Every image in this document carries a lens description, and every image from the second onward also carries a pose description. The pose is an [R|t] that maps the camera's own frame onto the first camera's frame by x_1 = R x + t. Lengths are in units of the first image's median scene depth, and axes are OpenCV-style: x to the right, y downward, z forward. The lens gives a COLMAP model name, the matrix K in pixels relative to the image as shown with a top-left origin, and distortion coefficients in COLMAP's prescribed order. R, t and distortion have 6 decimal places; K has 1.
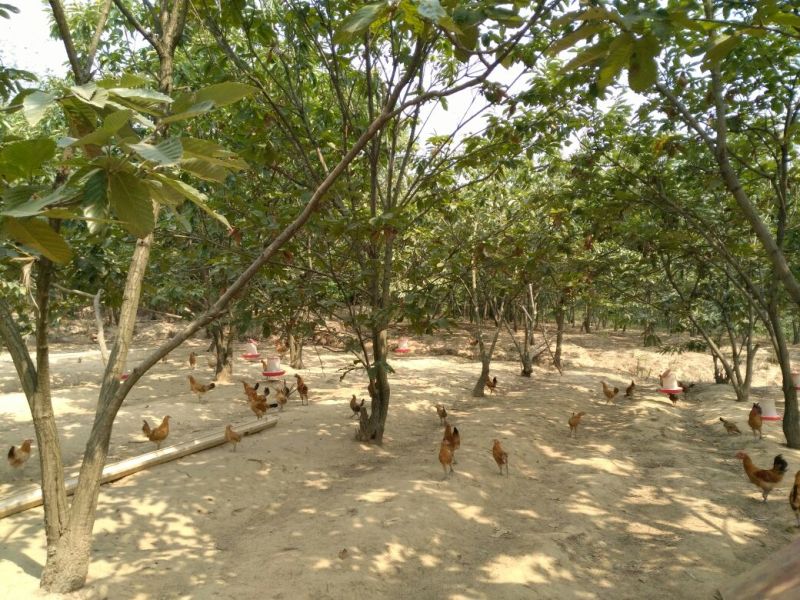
lens RADIAL K [[667.6, 0, 402.4], [0, 667.6, 300.5], [0, 0, 1]] dist [0.029474, -0.008833]
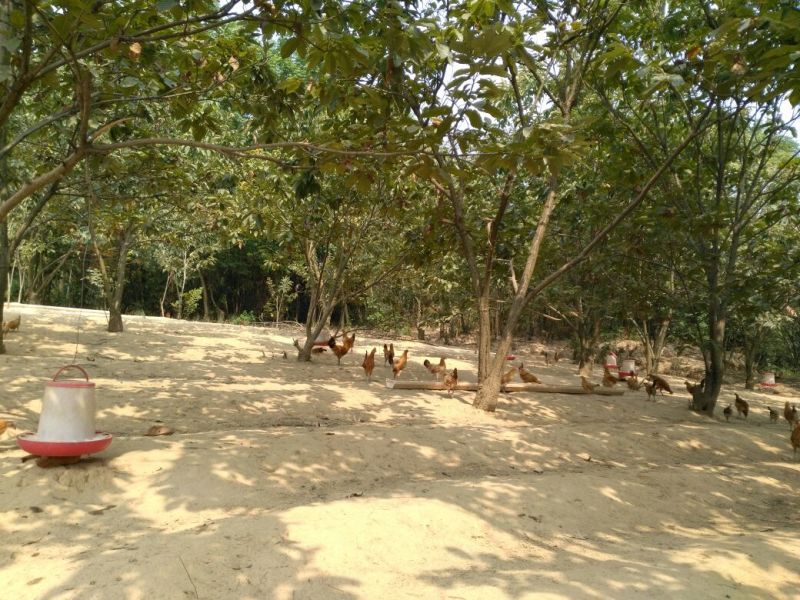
lens RADIAL K [[667.6, 0, 398.5], [0, 667.6, 301.2], [0, 0, 1]] dist [0.029474, -0.008833]
pose [[0.850729, 0.061486, -0.521995, 0.120138], [-0.099787, 0.993966, -0.045549, 0.136897], [0.516045, 0.090838, 0.851731, -0.370135]]
